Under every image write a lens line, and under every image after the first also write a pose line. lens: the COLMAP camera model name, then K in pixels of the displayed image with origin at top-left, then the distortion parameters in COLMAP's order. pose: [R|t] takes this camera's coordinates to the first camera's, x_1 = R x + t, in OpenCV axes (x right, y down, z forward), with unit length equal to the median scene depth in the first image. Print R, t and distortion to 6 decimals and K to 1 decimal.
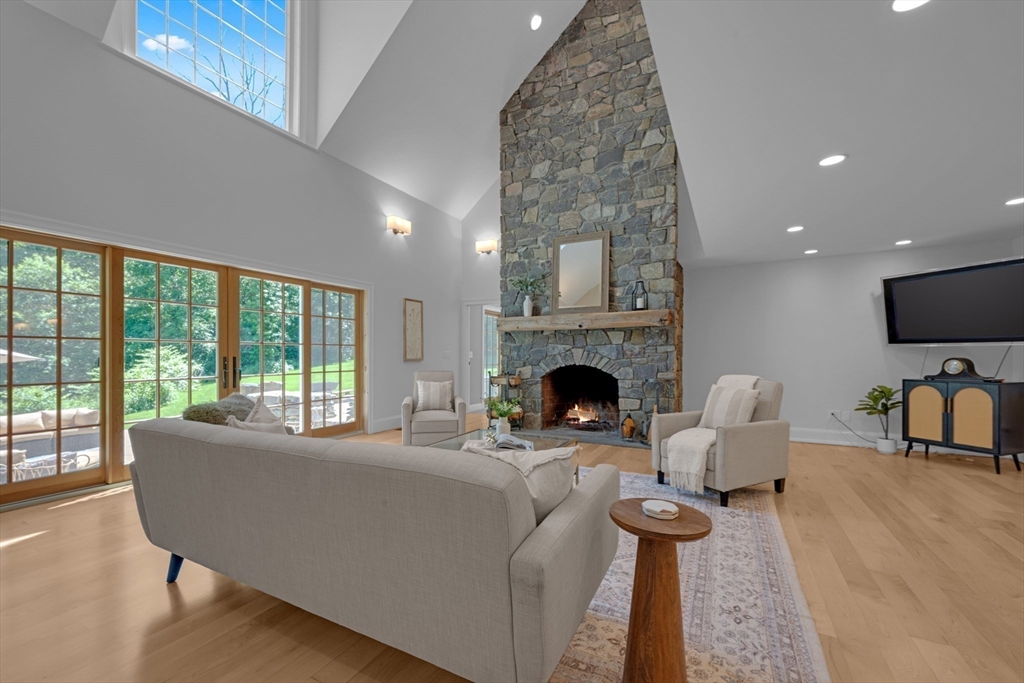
lens RADIAL K [[409.1, 0, 517.4], [0, 409.1, 350.8], [0, 0, 1]] dist [-0.000417, 0.000507]
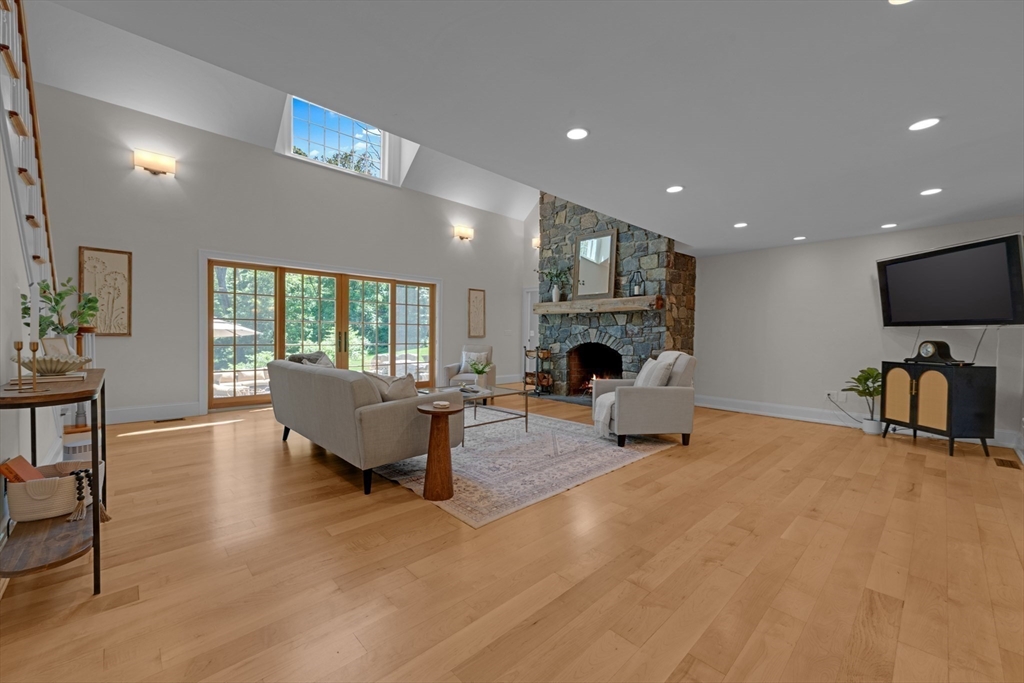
lens RADIAL K [[409.1, 0, 521.7], [0, 409.1, 337.1], [0, 0, 1]] dist [-0.000417, 0.000507]
pose [[0.948911, 0.015259, -0.315174, 0.341038], [-0.010145, 0.999789, 0.017859, -0.000196], [0.315380, -0.013749, 0.948866, -0.208528]]
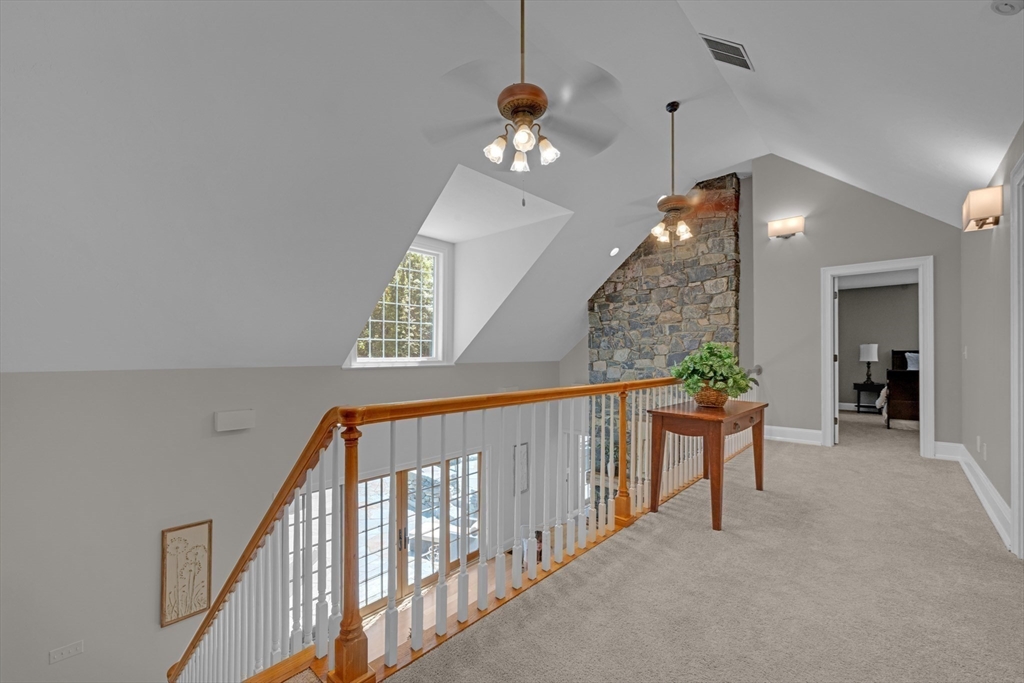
lens RADIAL K [[409.1, 0, 518.0], [0, 409.1, 335.6], [0, 0, 1]] dist [-0.000417, 0.000507]
pose [[0.962843, -0.005981, -0.269995, 0.098128], [0.001286, 0.999845, -0.017564, -0.523787], [0.270059, 0.016564, 0.962701, -0.281952]]
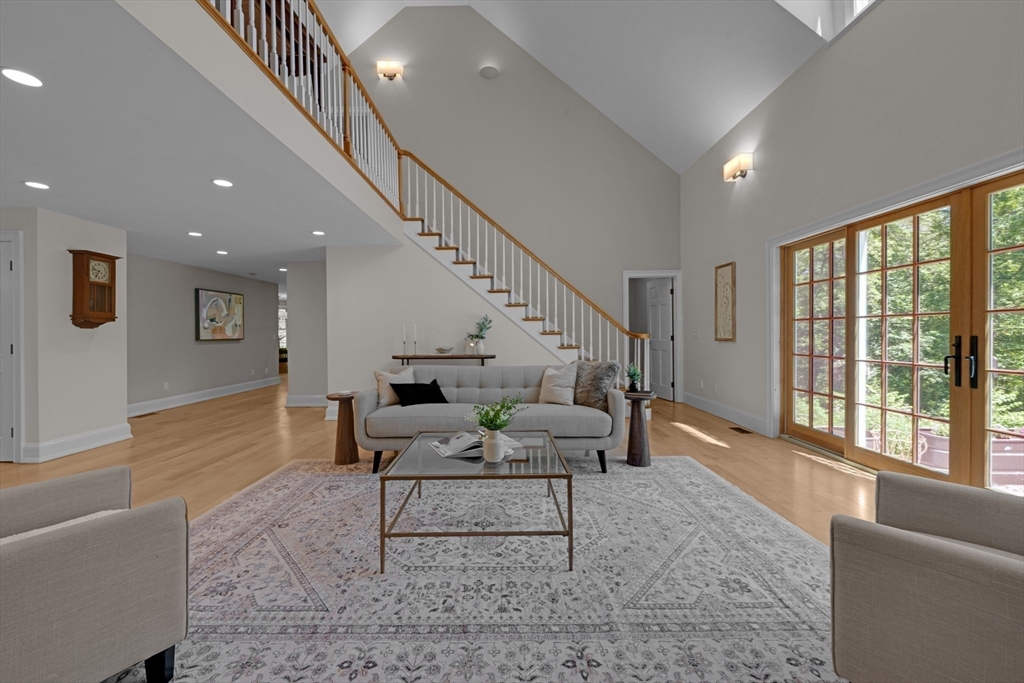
lens RADIAL K [[409.1, 0, 490.8], [0, 409.1, 336.0], [0, 0, 1]] dist [-0.000417, 0.000507]
pose [[-0.905817, 0.012270, -0.423492, 0.150433], [0.013508, 0.999909, 0.000080, 0.004451], [0.423455, -0.005648, -0.905900, 0.956630]]
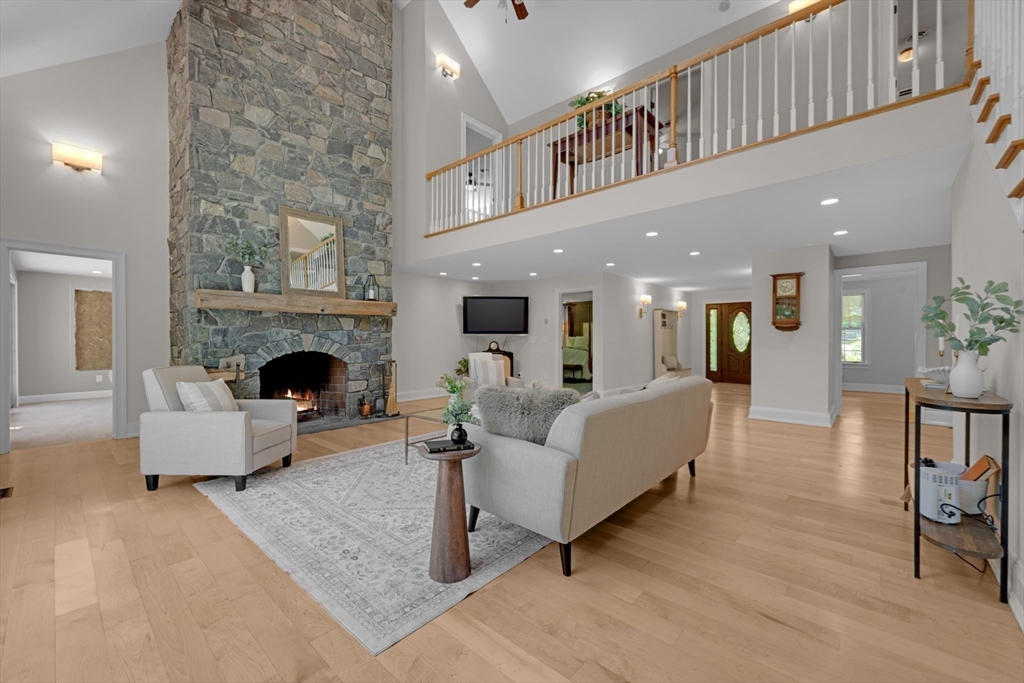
lens RADIAL K [[409.1, 0, 514.4], [0, 409.1, 337.1], [0, 0, 1]] dist [-0.000417, 0.000507]
pose [[0.243502, 0.004798, 0.969889, -0.669070], [-0.006670, 0.999972, -0.003272, 0.002293], [-0.969878, -0.005673, 0.243527, 0.327631]]
